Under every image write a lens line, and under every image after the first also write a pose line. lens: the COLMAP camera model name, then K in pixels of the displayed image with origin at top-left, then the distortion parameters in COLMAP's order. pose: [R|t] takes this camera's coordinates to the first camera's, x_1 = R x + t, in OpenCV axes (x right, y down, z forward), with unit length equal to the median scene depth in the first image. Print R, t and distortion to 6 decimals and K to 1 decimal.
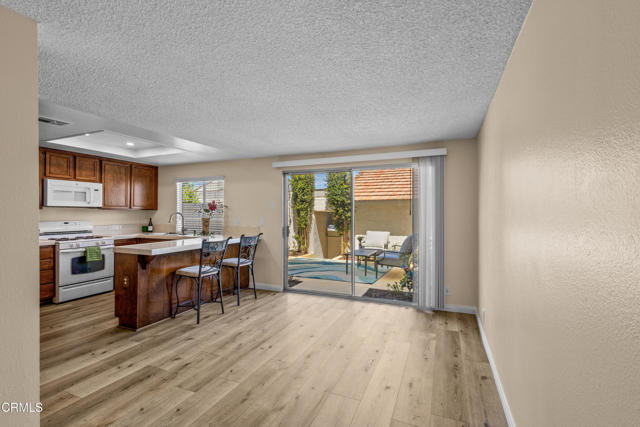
lens RADIAL K [[295.2, 0, 321.3], [0, 295.2, 209.9], [0, 0, 1]] dist [0.013676, -0.002141]
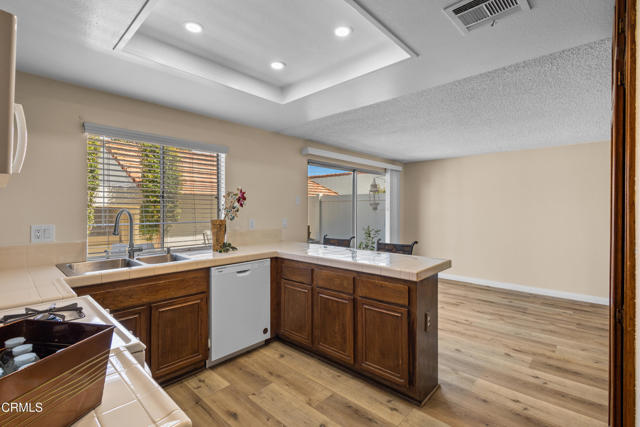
lens RADIAL K [[295.2, 0, 320.0], [0, 295.2, 210.4], [0, 0, 1]] dist [0.013676, -0.002141]
pose [[0.338034, -0.004910, 0.941121, -1.121491], [-0.007138, 0.999944, 0.007780, 0.006763], [-0.941107, -0.009347, 0.337980, 0.859225]]
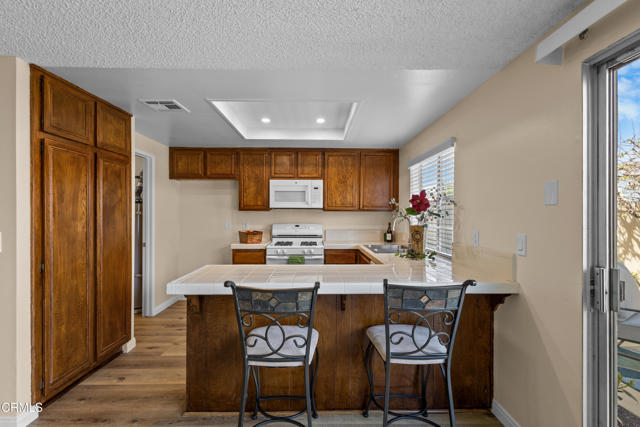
lens RADIAL K [[295.2, 0, 320.3], [0, 295.2, 214.7], [0, 0, 1]] dist [0.013676, -0.002141]
pose [[0.403189, 0.000665, -0.915116, 0.021657], [0.004364, 0.999987, 0.002649, 0.008365], [0.915106, -0.005062, 0.403181, 0.842845]]
